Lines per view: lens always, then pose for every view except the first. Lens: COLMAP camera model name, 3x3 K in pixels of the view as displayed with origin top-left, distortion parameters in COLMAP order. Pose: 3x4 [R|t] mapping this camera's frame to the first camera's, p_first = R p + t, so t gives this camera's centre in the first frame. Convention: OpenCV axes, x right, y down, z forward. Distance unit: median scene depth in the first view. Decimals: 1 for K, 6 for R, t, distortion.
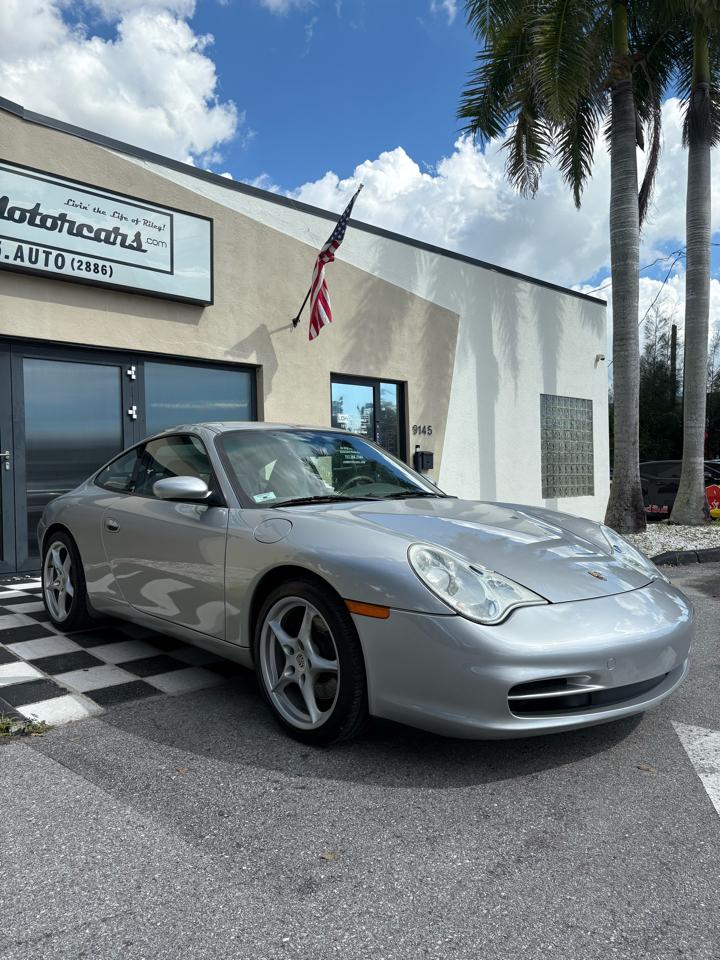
lens RADIAL K [[725.6, 0, 361.4], [0, 725.6, 482.5], [0, 0, 1]] dist [0.013485, 0.003797]
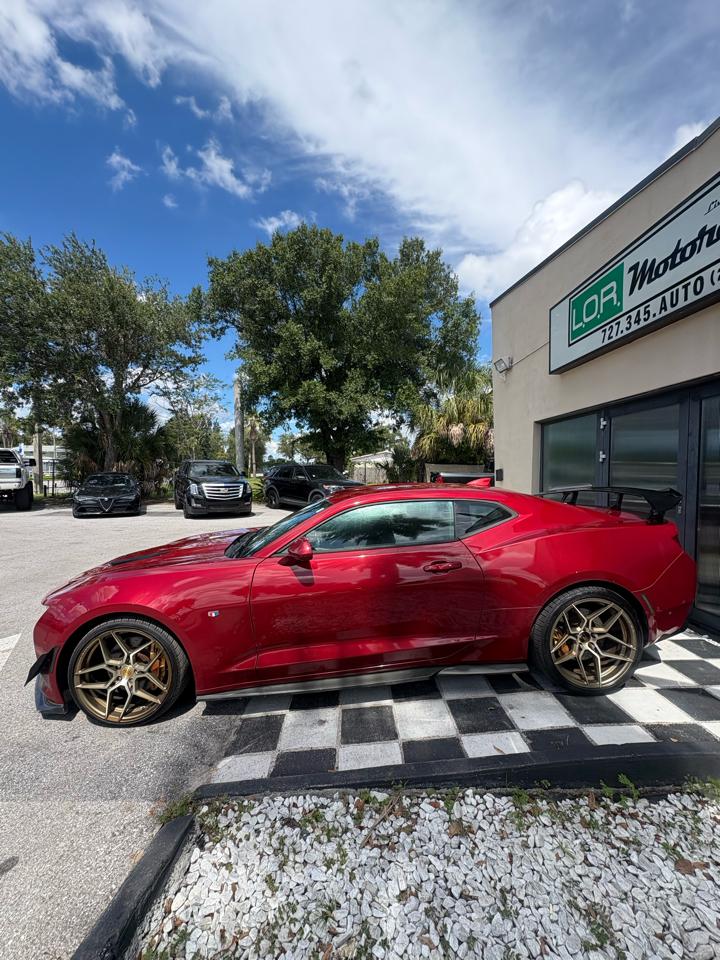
lens RADIAL K [[379.5, 0, 361.7], [0, 379.5, 484.3], [0, 0, 1]] dist [-0.002634, 0.000664]
pose [[-0.680102, 0.039465, -0.732055, 0.208119], [0.002936, 0.998689, 0.051111, -0.084016], [0.733112, 0.032612, -0.679326, 0.993416]]
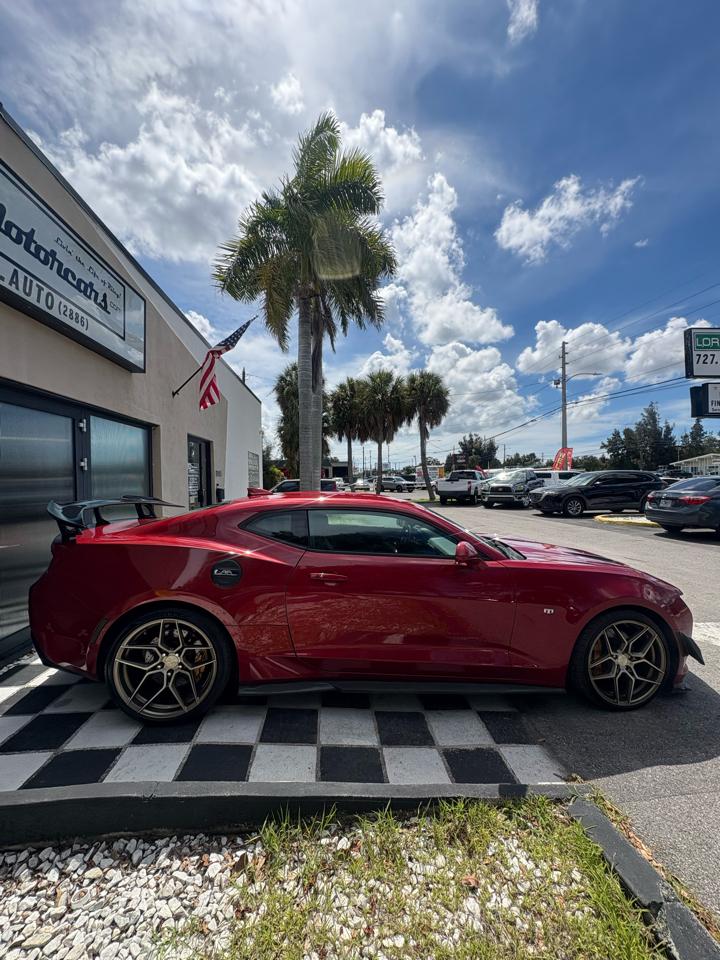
lens RADIAL K [[379.5, 0, 360.2], [0, 379.5, 481.7], [0, 0, 1]] dist [-0.002634, 0.000664]
pose [[0.642350, 0.003608, 0.766403, -0.512602], [0.007390, 0.999913, -0.010901, -0.068309], [-0.766376, 0.012666, 0.642268, 0.392236]]
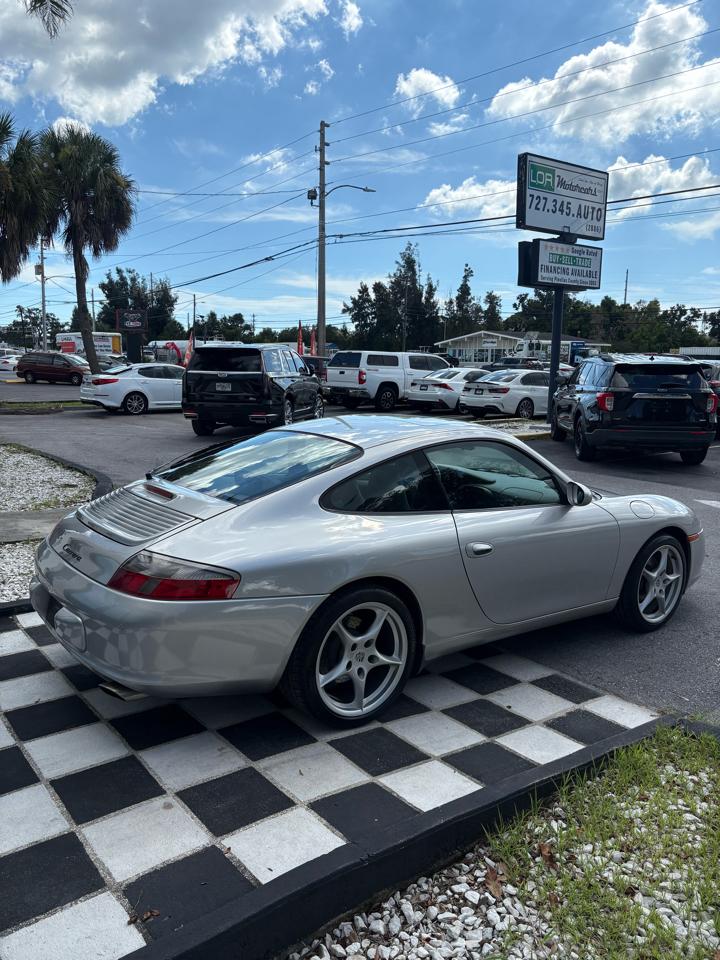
lens RADIAL K [[725.6, 0, 354.7], [0, 725.6, 482.7], [0, 0, 1]] dist [0.013485, 0.003797]
pose [[0.105599, -0.148963, 0.983188, -0.707547], [-0.009362, 0.988523, 0.150777, -0.088769], [-0.994365, -0.025127, 0.102993, 0.621229]]
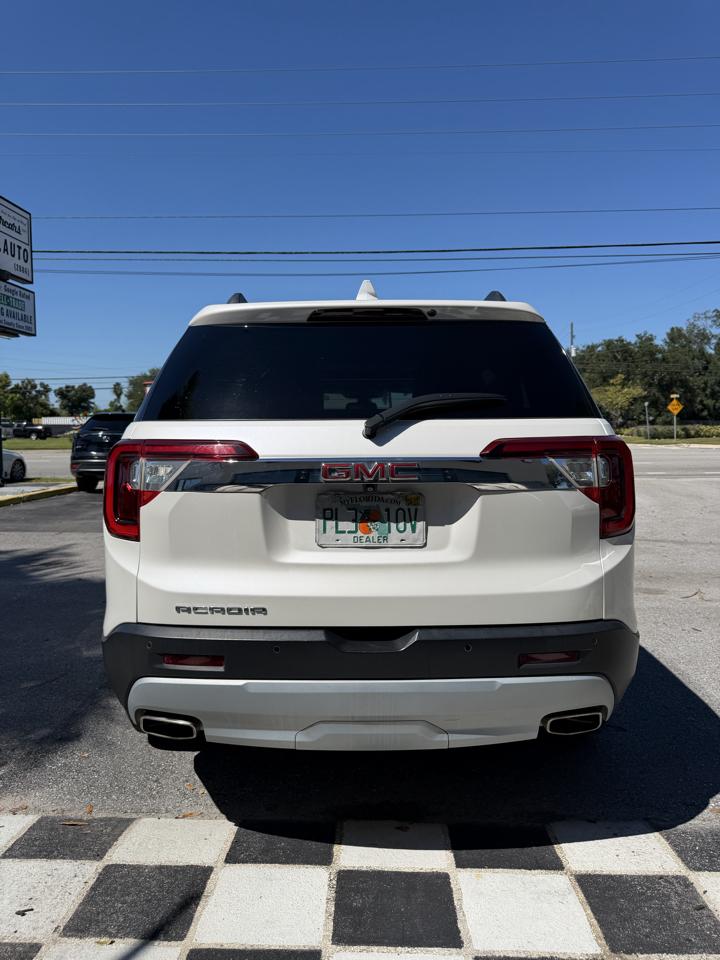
lens RADIAL K [[680.9, 0, 361.6], [0, 680.9, 474.6], [0, 0, 1]] dist [0.031089, -0.040688]
pose [[-0.691749, -0.022346, 0.721792, -0.270463], [0.021481, 0.998442, 0.051498, -0.034412], [-0.721819, 0.051129, -0.690191, 0.828055]]
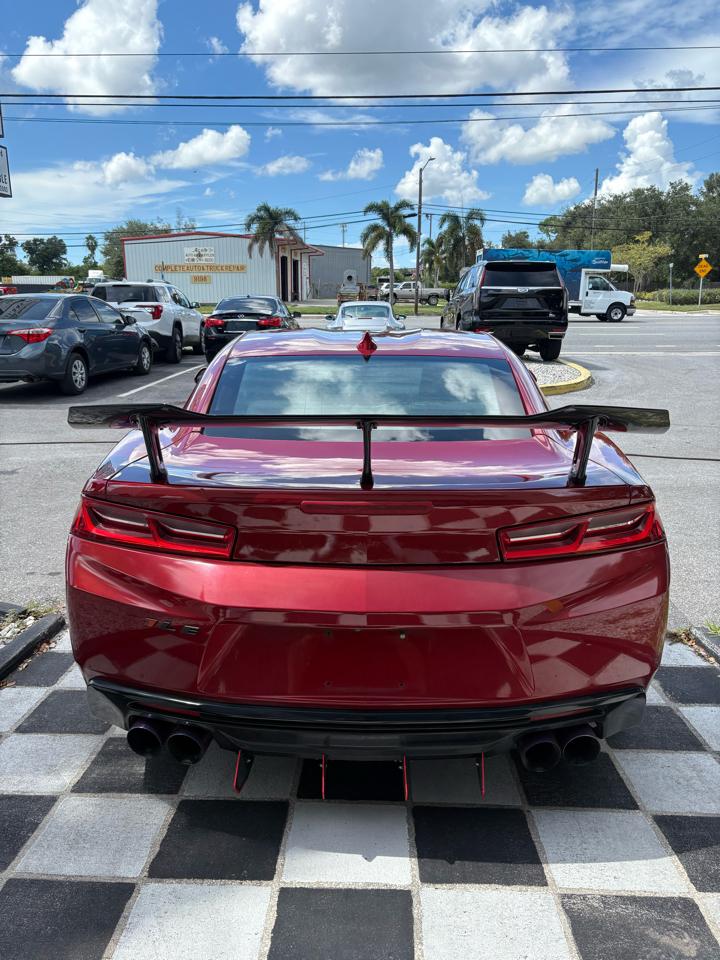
lens RADIAL K [[725.6, 0, 352.0], [0, 725.6, 488.0], [0, 0, 1]] dist [0.013485, 0.003797]
pose [[-0.683545, -0.170189, 0.709790, -0.374086], [0.017485, 0.968340, 0.249021, -0.068028], [-0.729699, 0.182628, -0.658929, 0.908984]]
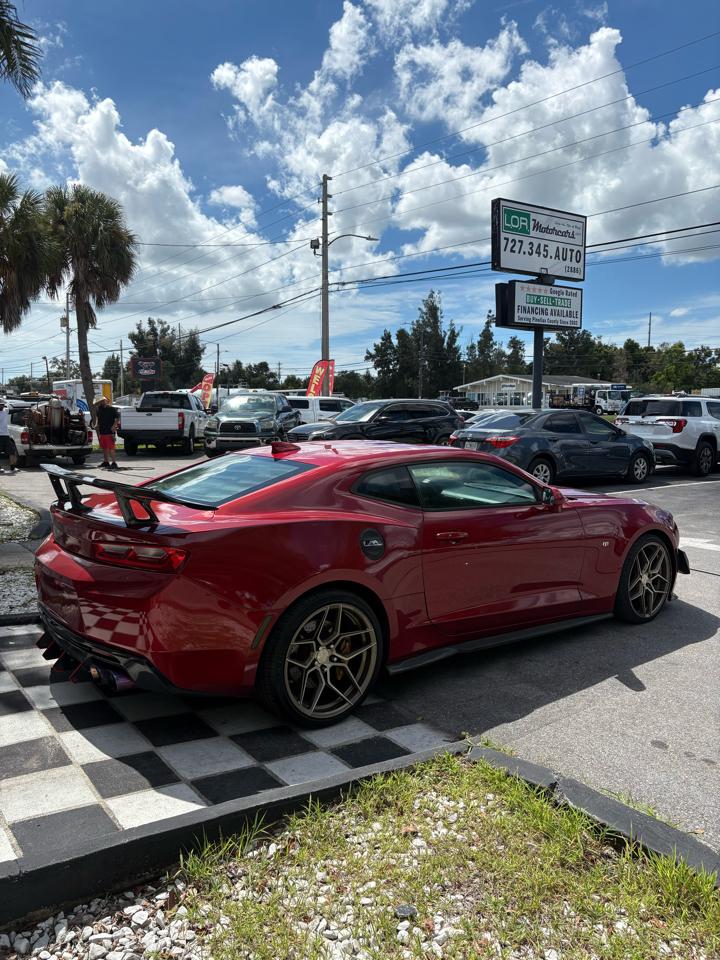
lens RADIAL K [[725.6, 0, 351.4], [0, 725.6, 484.2], [0, 0, 1]] dist [0.013485, 0.003797]
pose [[0.146926, -0.090506, 0.984998, -0.690968], [0.001879, 0.995829, 0.091221, -0.073639], [-0.989146, -0.011552, 0.146483, 0.457772]]
